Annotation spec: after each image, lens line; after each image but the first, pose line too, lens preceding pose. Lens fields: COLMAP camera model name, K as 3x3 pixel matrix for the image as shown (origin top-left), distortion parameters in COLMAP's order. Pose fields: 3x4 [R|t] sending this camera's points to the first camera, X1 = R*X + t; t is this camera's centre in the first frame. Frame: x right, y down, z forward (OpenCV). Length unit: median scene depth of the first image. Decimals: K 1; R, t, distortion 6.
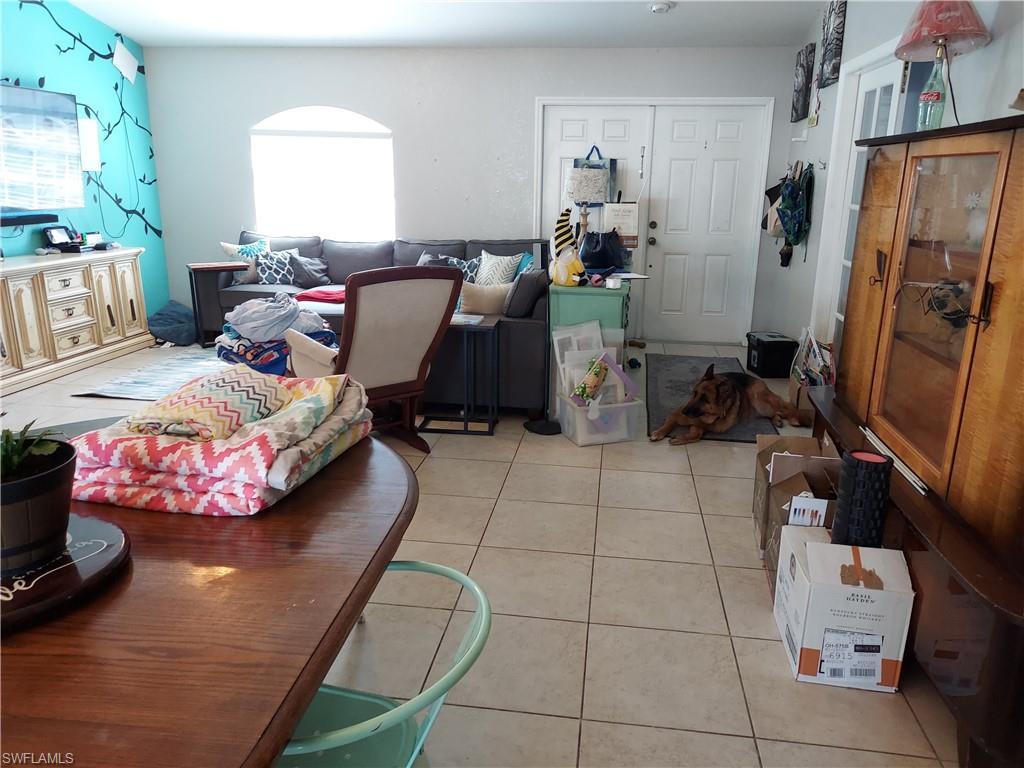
lens RADIAL K [[751.0, 0, 515.1], [0, 751.0, 385.0], [0, 0, 1]] dist [0.038975, -0.015107]
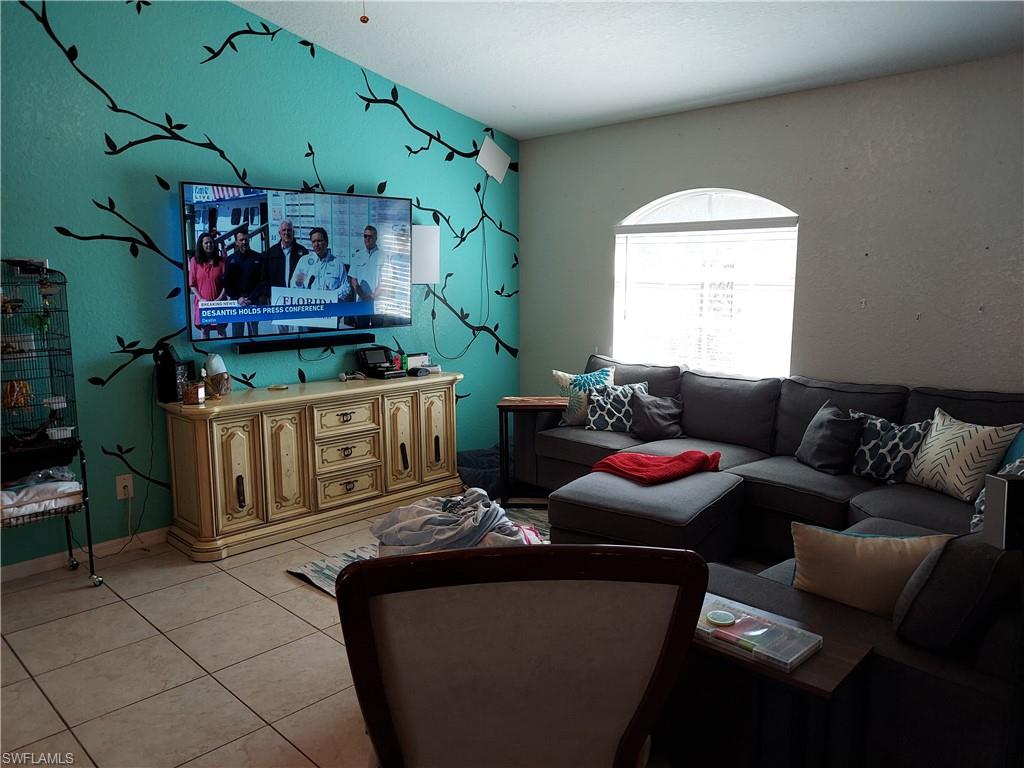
lens RADIAL K [[751.0, 0, 518.8], [0, 751.0, 402.8], [0, 0, 1]] dist [0.038975, -0.015107]
pose [[0.814705, 0.079510, -0.574399, 0.027468], [-0.138963, 0.988462, -0.060274, -0.105641], [0.562979, 0.128925, 0.816354, 0.361480]]
